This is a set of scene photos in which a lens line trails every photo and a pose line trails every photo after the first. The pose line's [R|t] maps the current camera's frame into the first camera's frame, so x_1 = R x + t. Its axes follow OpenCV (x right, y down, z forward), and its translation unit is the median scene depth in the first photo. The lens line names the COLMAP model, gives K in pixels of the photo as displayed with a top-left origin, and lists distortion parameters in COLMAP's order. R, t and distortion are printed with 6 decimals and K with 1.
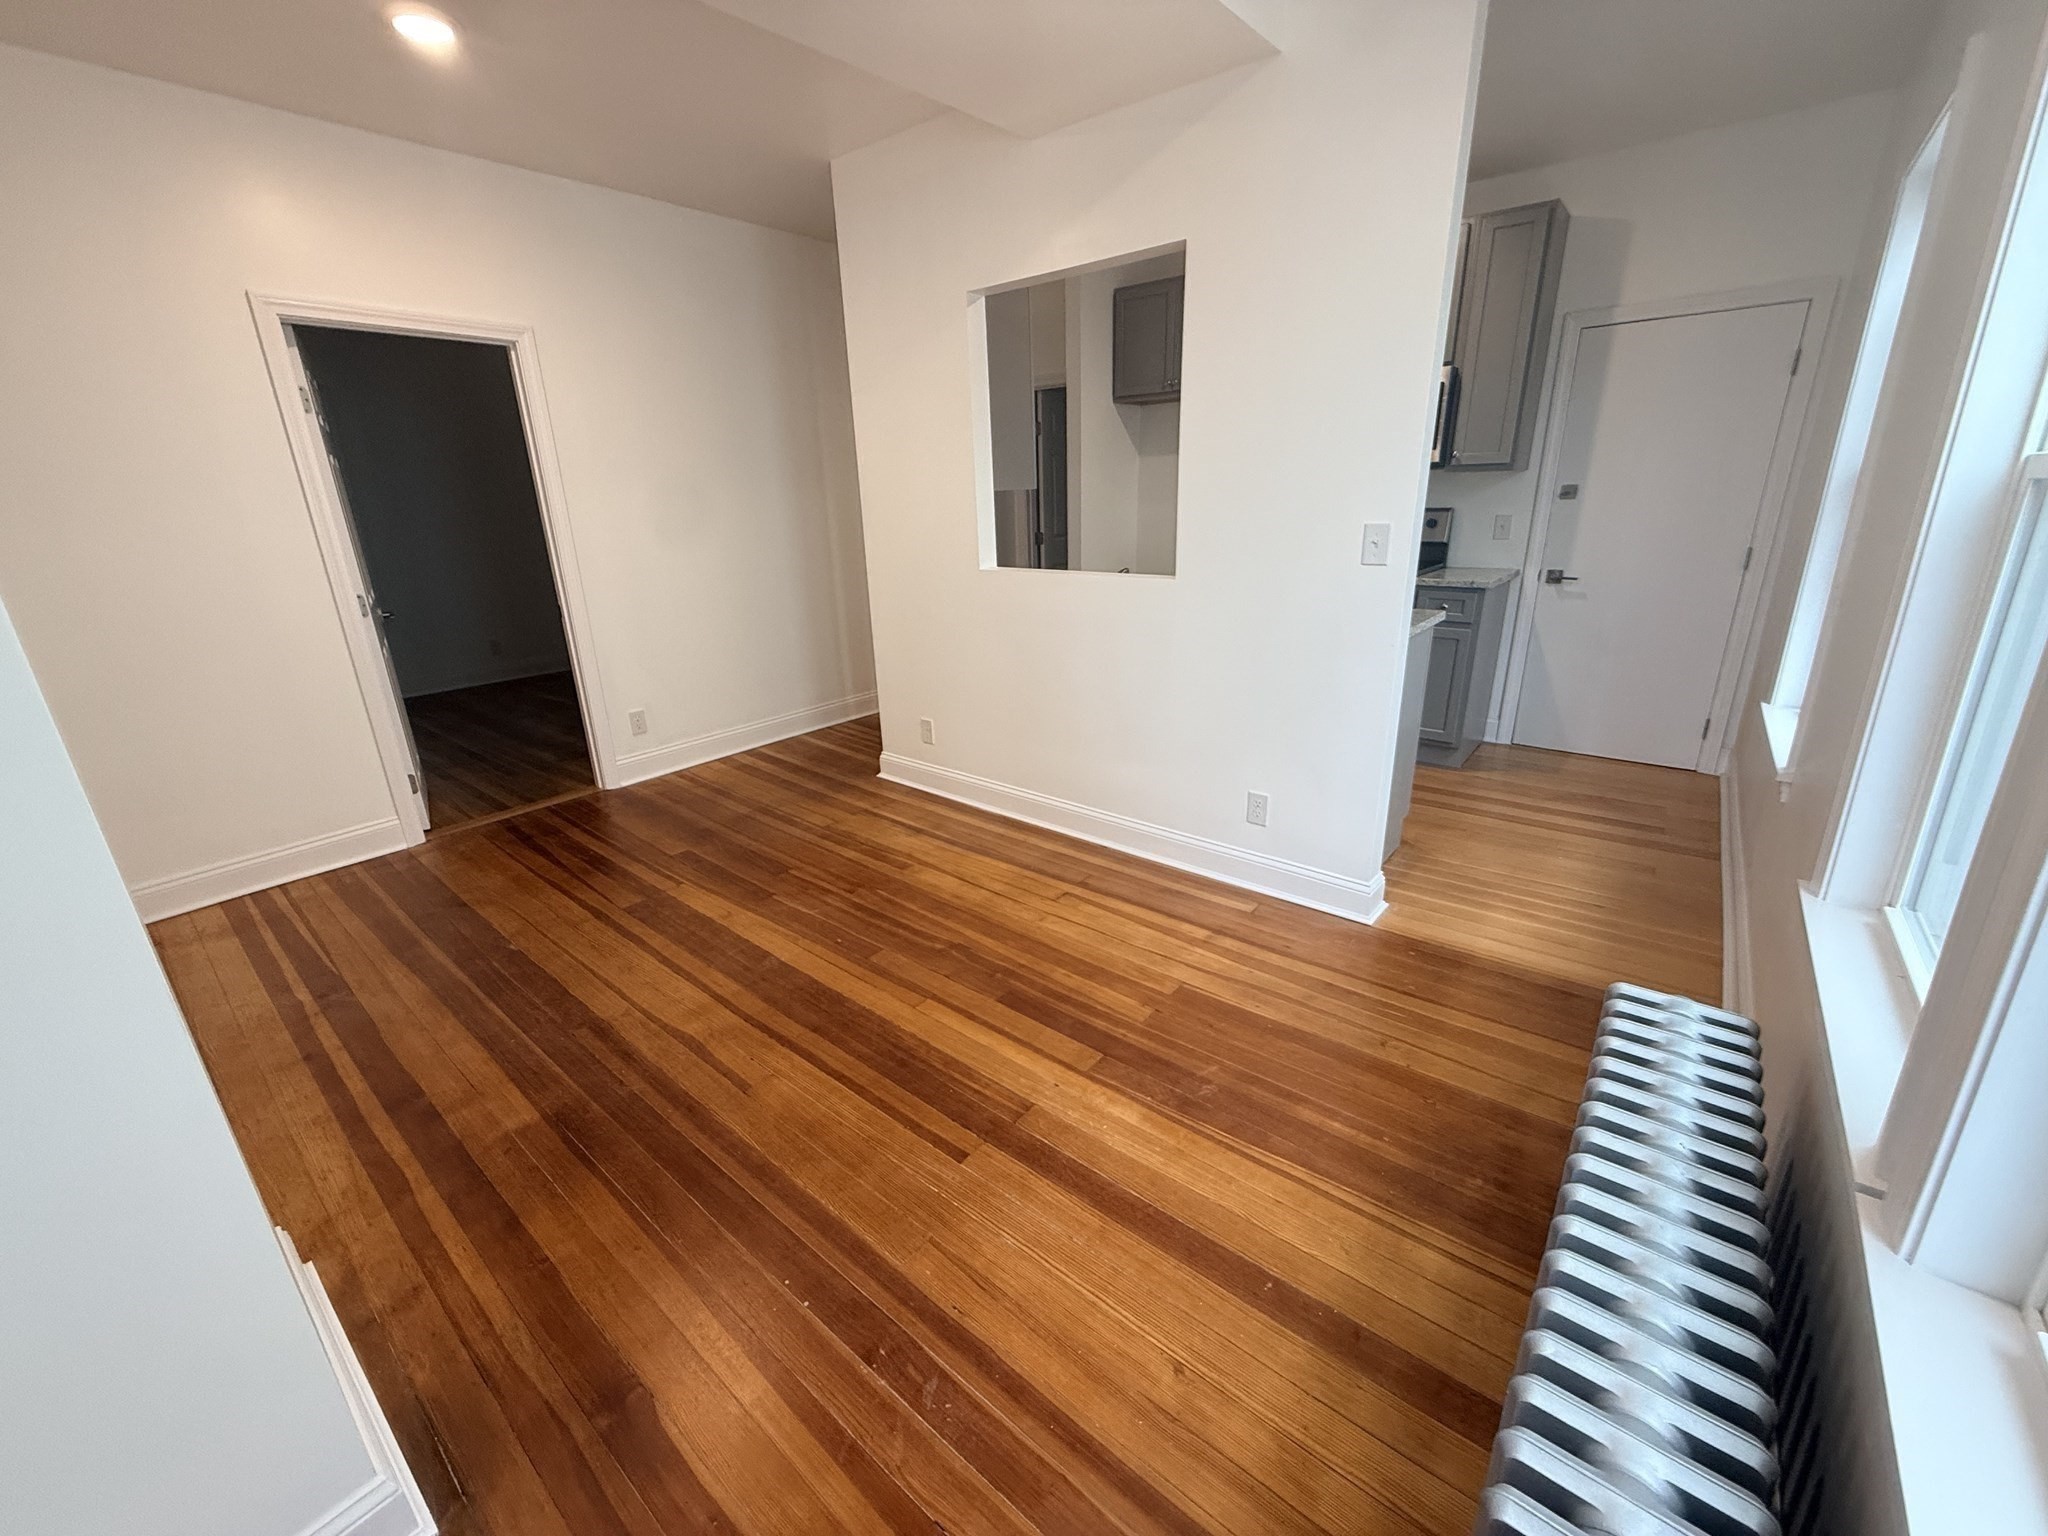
lens RADIAL K [[828.2, 0, 1024.8], [0, 828.2, 763.3], [0, 0, 1]] dist [0.008779, 0.000111]
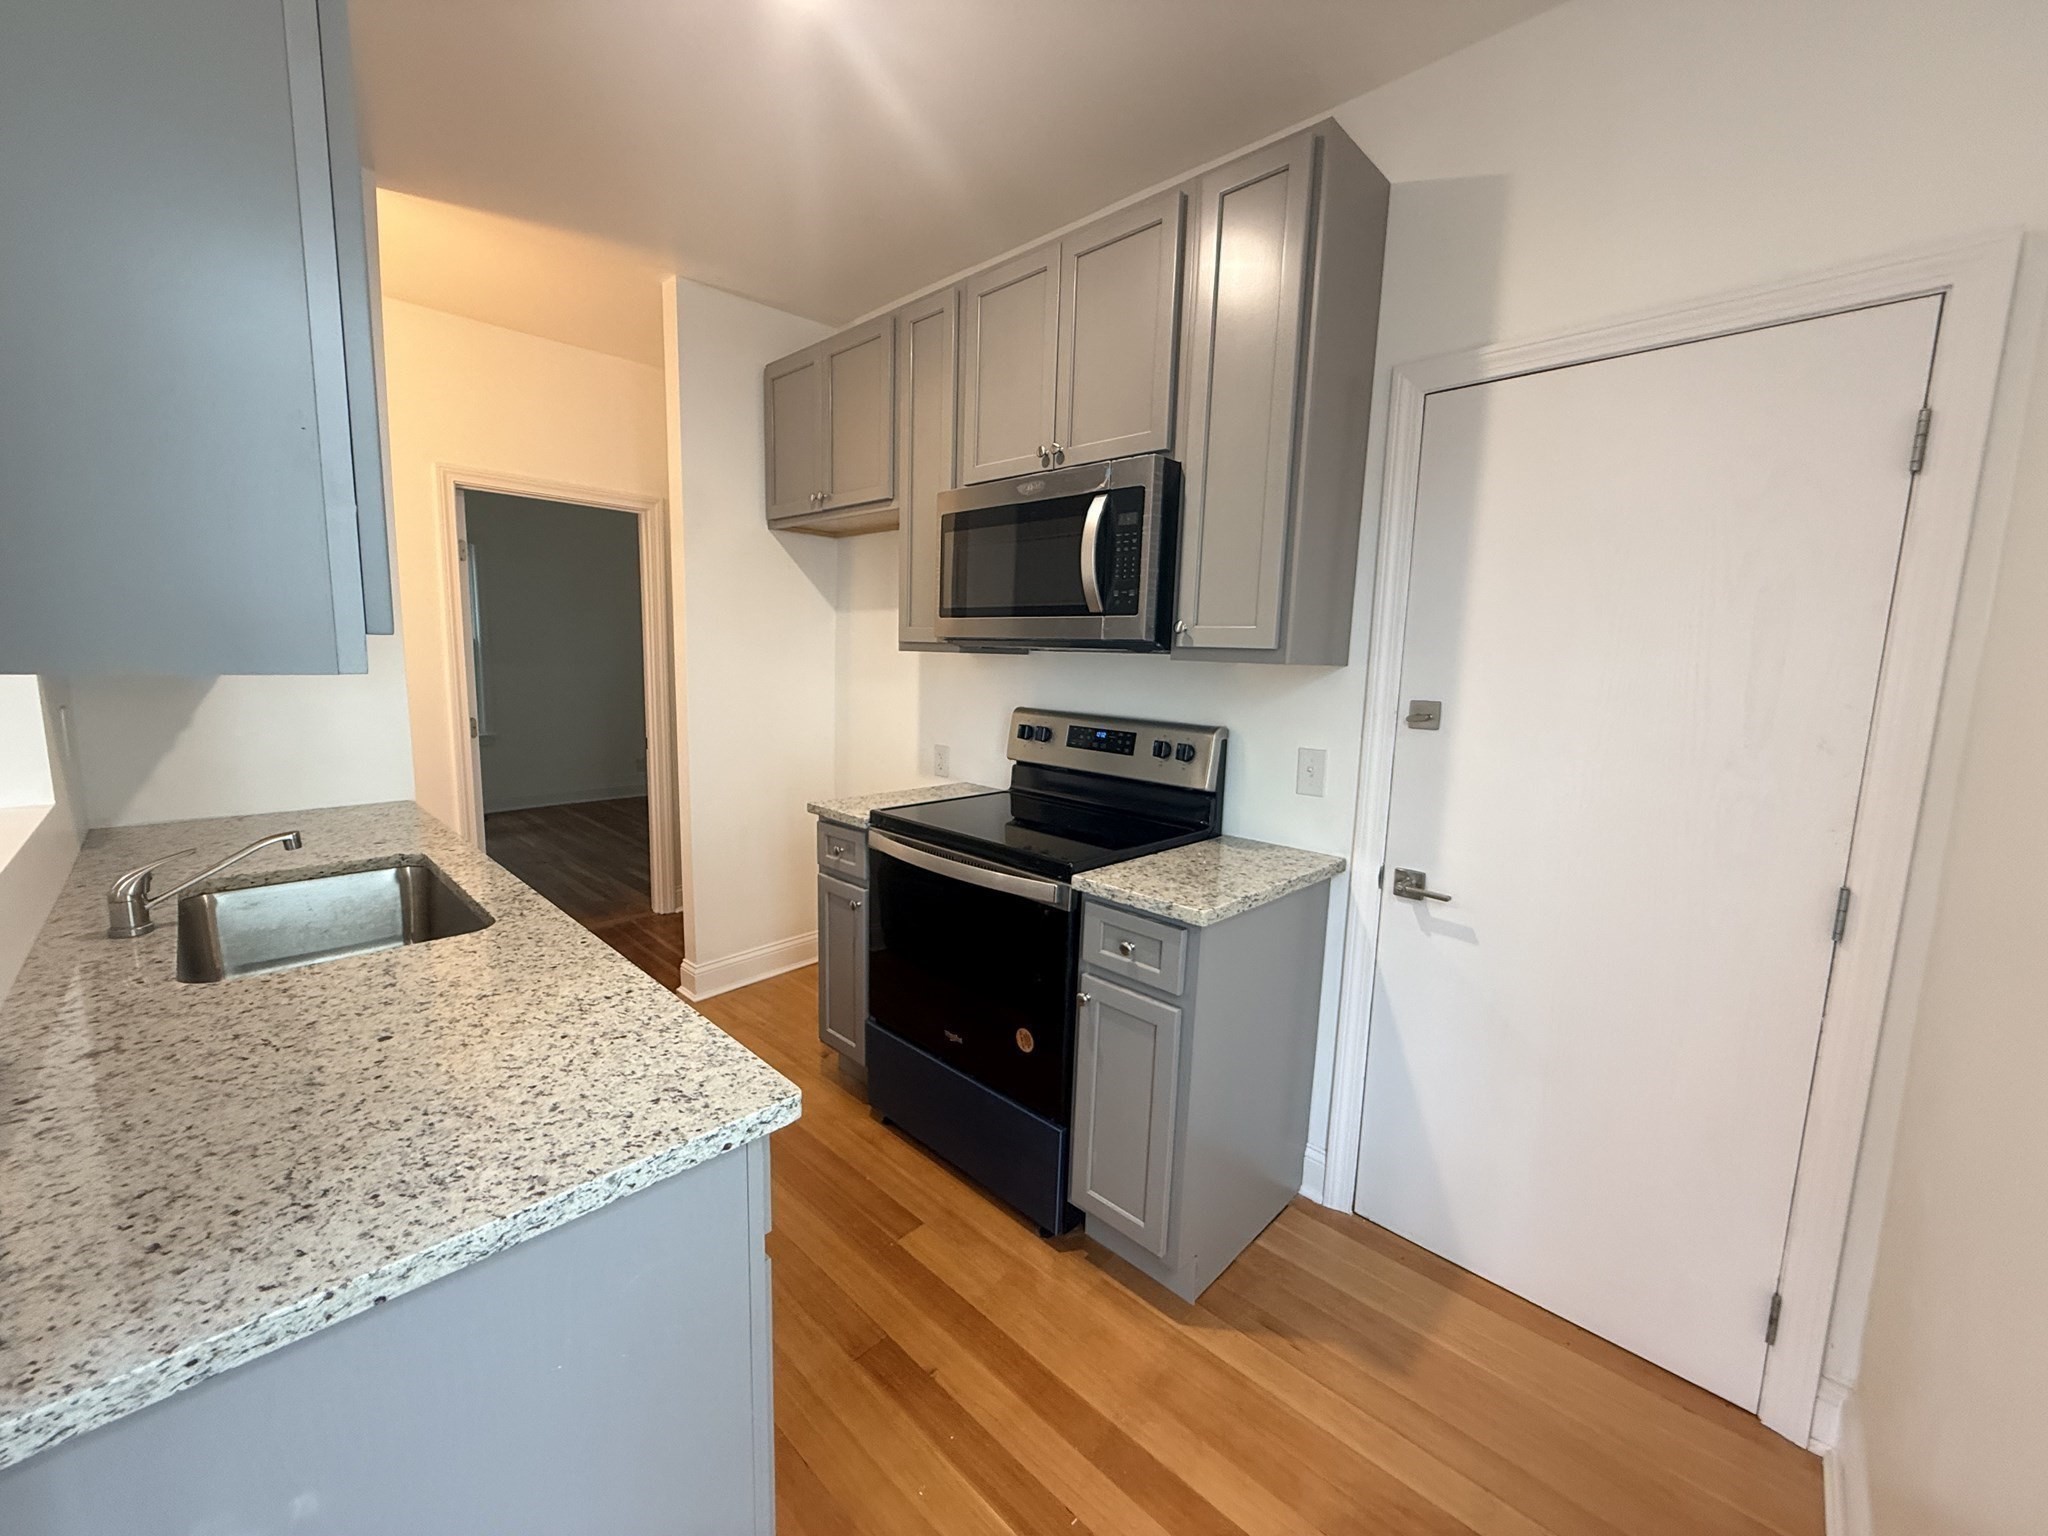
lens RADIAL K [[818.3, 0, 1019.9], [0, 818.3, 765.3], [0, 0, 1]] dist [0.000999, -0.000039]
pose [[0.995509, 0.065234, -0.068604, 0.452878], [-0.076789, 0.980265, -0.182166, -0.192839], [0.055367, 0.186616, 0.980872, 0.528072]]
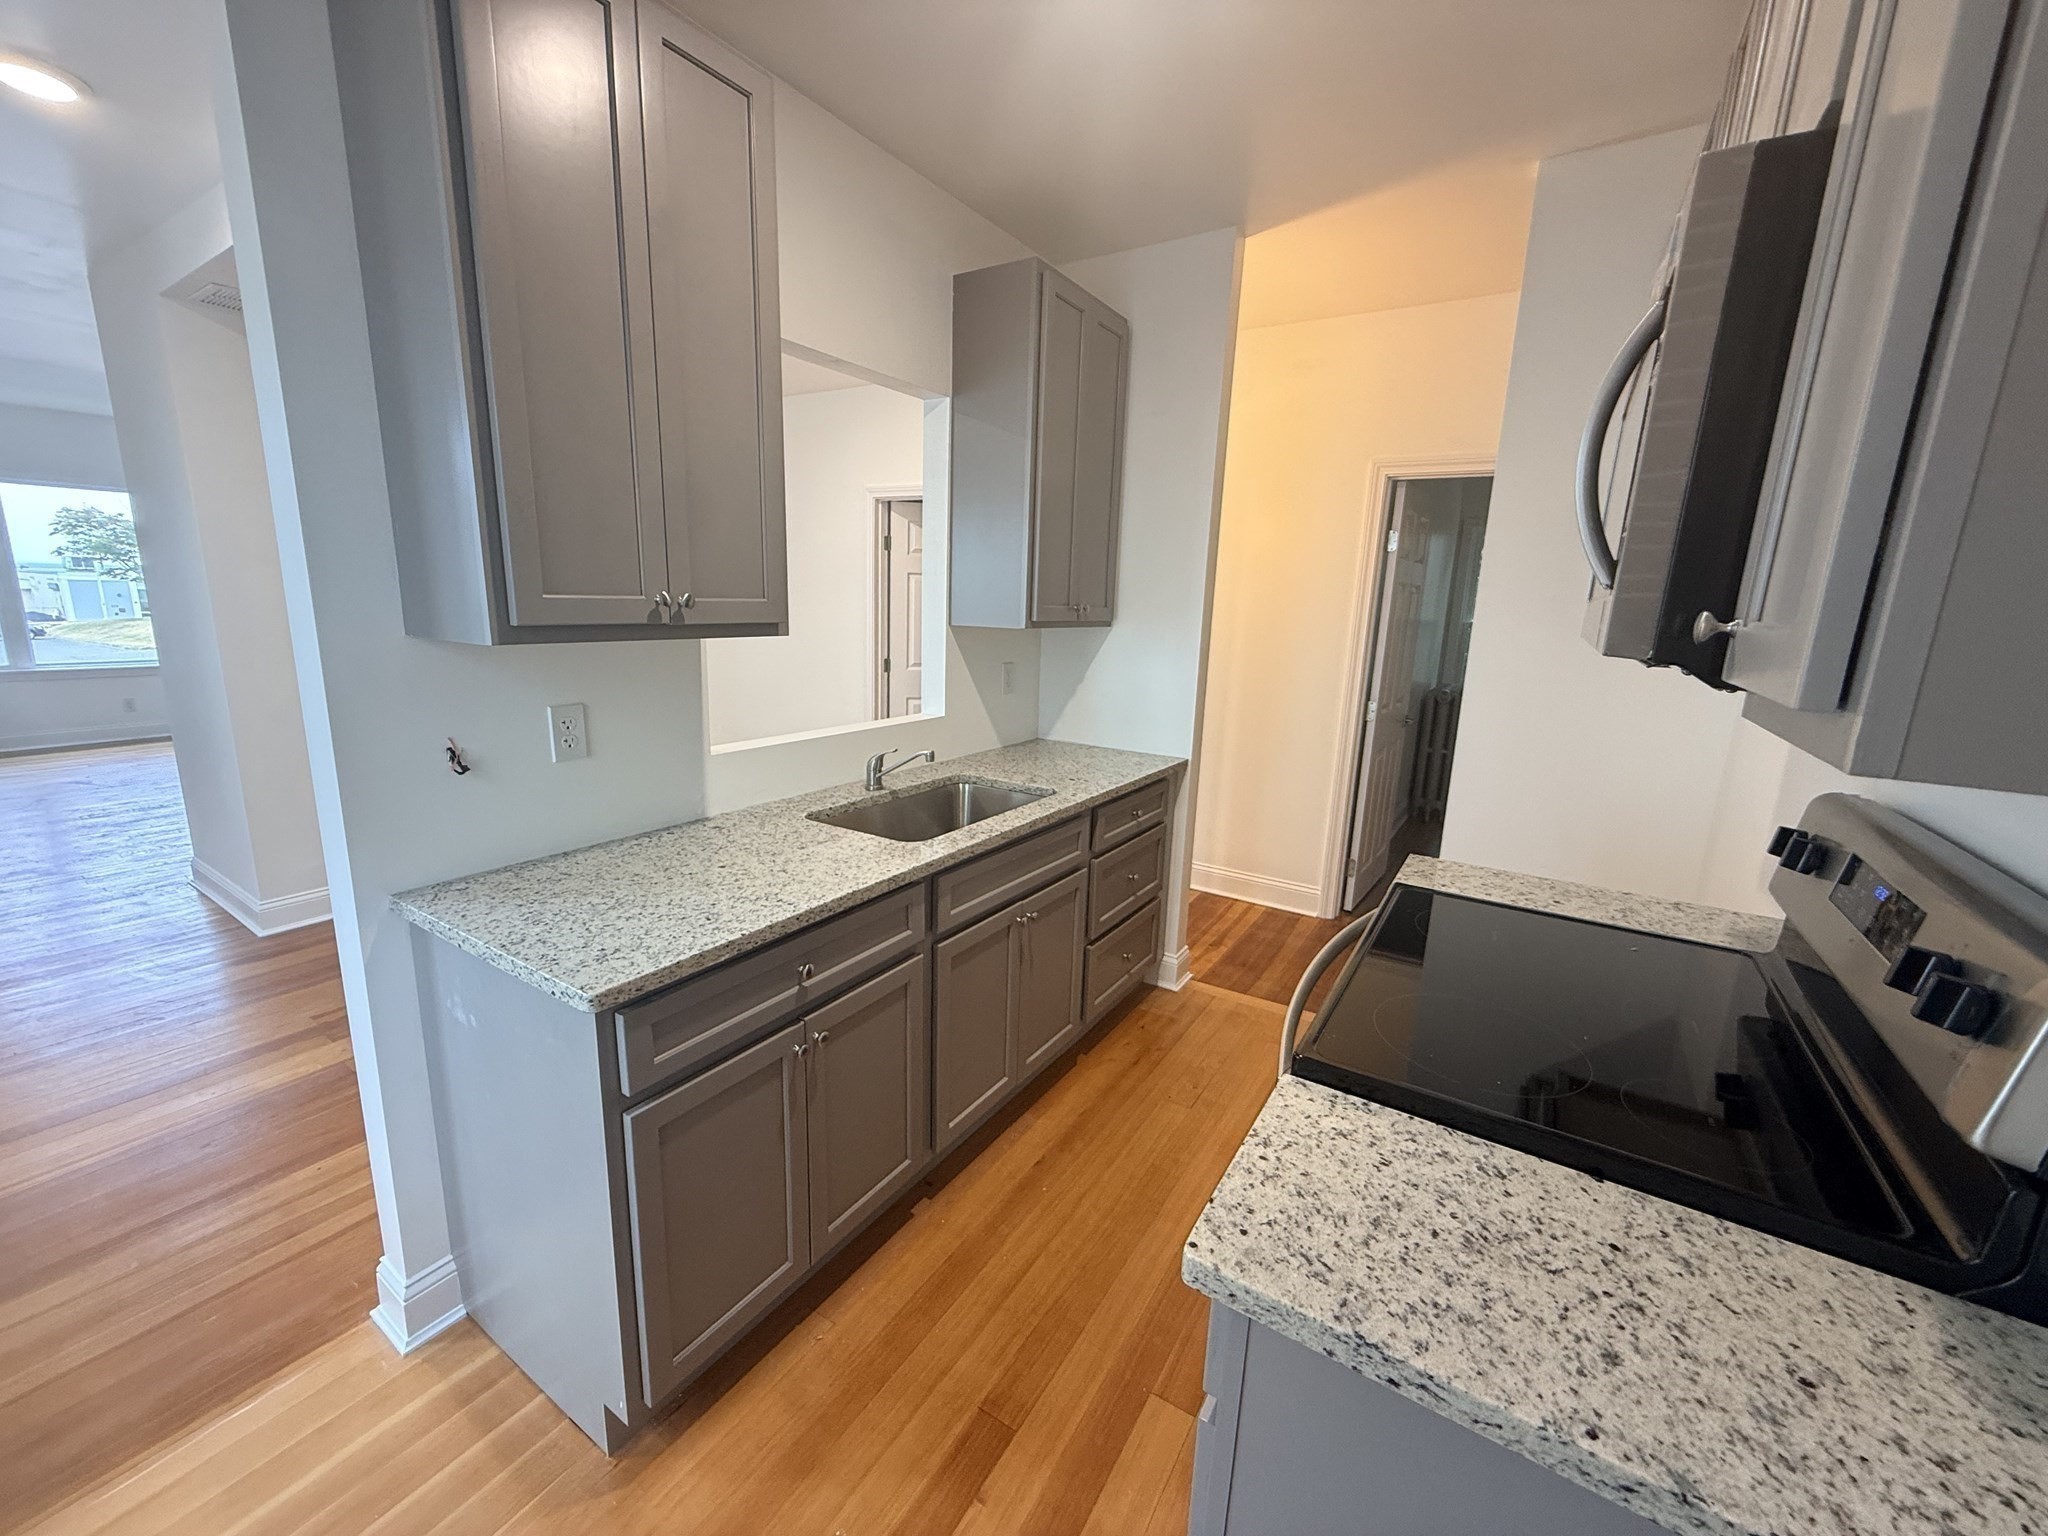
lens RADIAL K [[818.3, 0, 1019.9], [0, 818.3, 765.3], [0, 0, 1]] dist [0.000999, -0.000039]
pose [[0.124723, 0.234585, -0.964061, 0.665669], [-0.349249, 0.919843, 0.178643, -0.322060], [0.928692, 0.314417, 0.196654, 0.833291]]
